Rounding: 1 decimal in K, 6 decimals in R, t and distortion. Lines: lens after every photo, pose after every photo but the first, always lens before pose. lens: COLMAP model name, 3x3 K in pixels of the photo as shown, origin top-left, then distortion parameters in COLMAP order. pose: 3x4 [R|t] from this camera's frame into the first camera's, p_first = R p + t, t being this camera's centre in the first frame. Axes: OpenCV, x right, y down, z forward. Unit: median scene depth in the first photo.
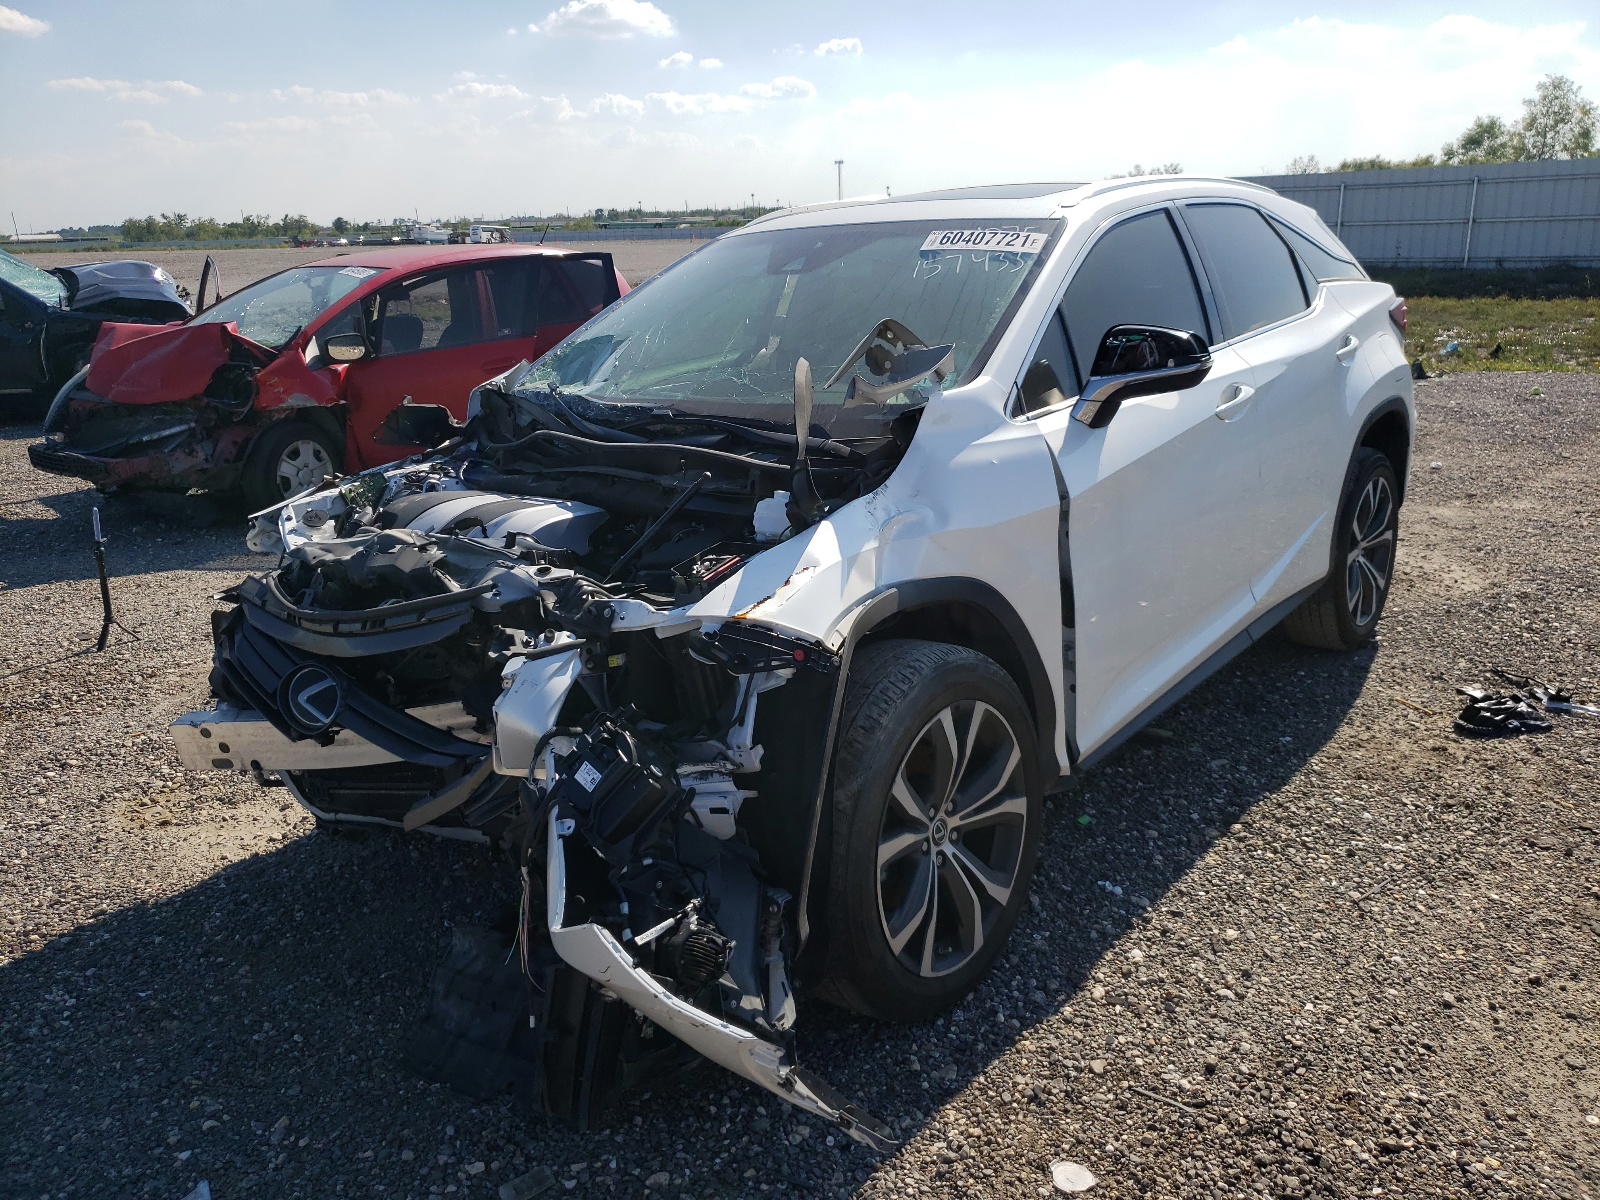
lens RADIAL K [[1347.2, 0, 800.0], [0, 1347.2, 600.0], [0, 0, 1]] dist [0.004792, 0.008139]
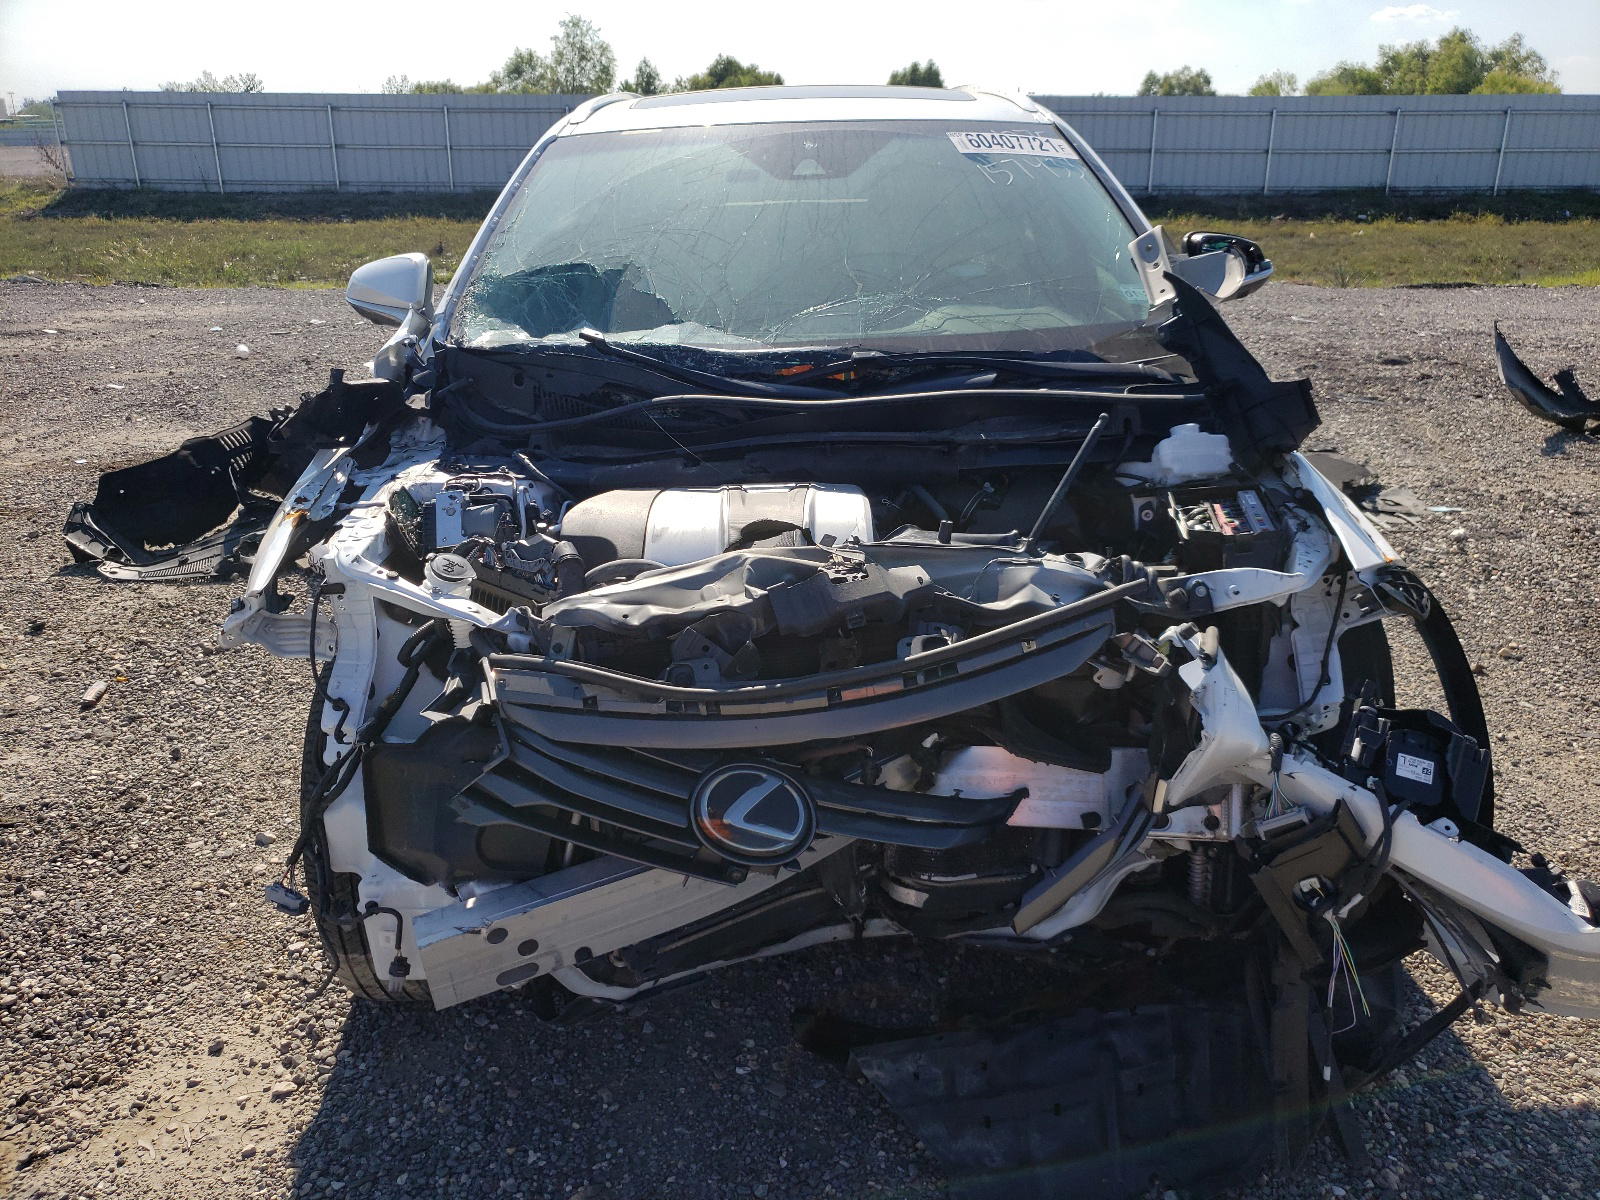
lens RADIAL K [[1347.2, 0, 800.0], [0, 1347.2, 600.0], [0, 0, 1]] dist [0.004792, 0.008139]
pose [[0.740973, -0.189940, 0.644112, -0.098443], [0.156849, 0.981587, 0.109022, -0.013005], [-0.652960, 0.020246, 0.757122, 0.062424]]
